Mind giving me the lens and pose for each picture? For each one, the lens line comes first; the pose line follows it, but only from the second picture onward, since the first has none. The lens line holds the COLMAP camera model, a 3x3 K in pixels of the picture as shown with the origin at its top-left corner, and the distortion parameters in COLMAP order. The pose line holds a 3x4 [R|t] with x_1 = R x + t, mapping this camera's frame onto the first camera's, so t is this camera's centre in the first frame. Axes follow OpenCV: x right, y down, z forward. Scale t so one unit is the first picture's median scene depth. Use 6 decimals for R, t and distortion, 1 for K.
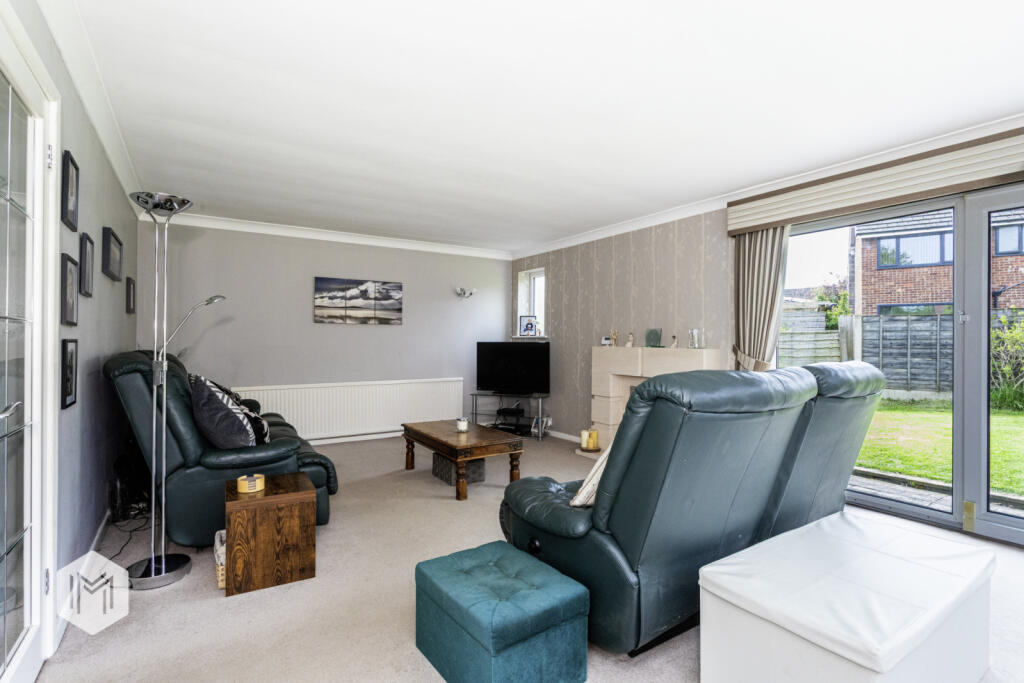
lens RADIAL K [[489.7, 0, 513.7], [0, 489.7, 345.8], [0, 0, 1]] dist [-0.020653, 0.000357]
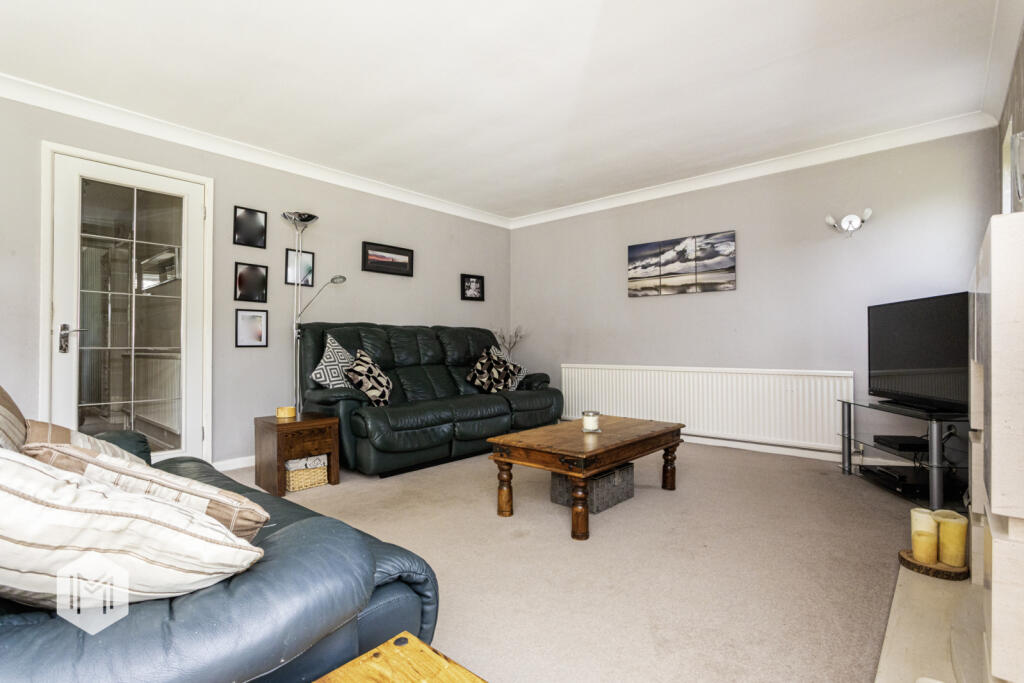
lens RADIAL K [[489.7, 0, 516.3], [0, 489.7, 334.1], [0, 0, 1]] dist [-0.020653, 0.000357]
pose [[0.273670, -0.023903, -0.961527, 0.381363], [0.001296, 0.999699, -0.024483, 0.040365], [0.961823, 0.005454, 0.273619, 0.540489]]
